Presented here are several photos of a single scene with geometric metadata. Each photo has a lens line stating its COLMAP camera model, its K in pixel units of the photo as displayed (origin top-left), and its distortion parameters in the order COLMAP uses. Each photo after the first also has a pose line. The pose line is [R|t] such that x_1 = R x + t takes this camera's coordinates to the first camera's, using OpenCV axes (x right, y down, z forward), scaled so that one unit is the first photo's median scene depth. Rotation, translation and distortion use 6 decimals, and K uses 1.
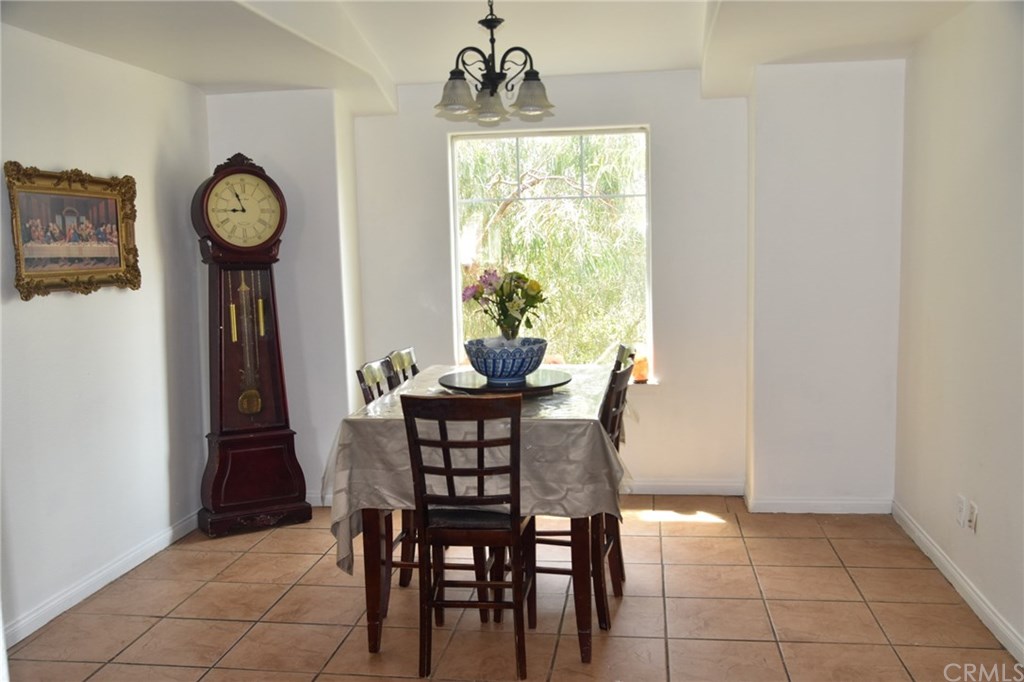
lens RADIAL K [[926.9, 0, 513.0], [0, 926.9, 337.0], [0, 0, 1]] dist [-0.018410, 0.006527]
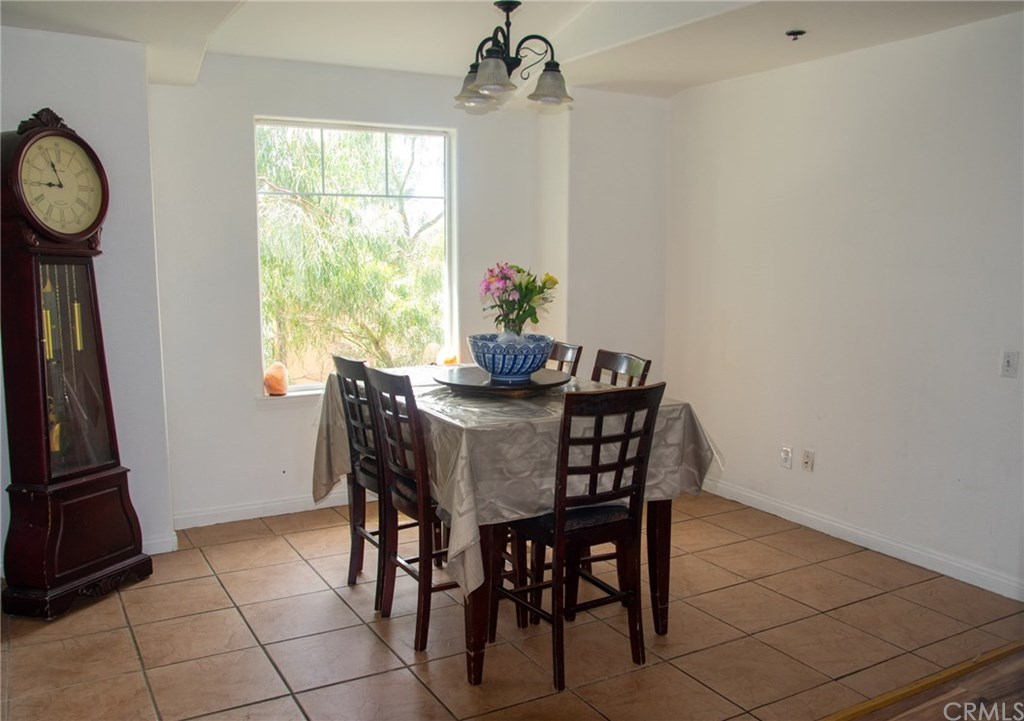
lens RADIAL K [[877.8, 0, 514.9], [0, 877.8, 363.0], [0, 0, 1]] dist [-0.061390, 0.063548]
pose [[0.789907, -0.052759, 0.610953, -0.586308], [0.042314, 0.998607, 0.031527, 0.002466], [-0.611765, 0.000949, 0.791039, 0.282348]]
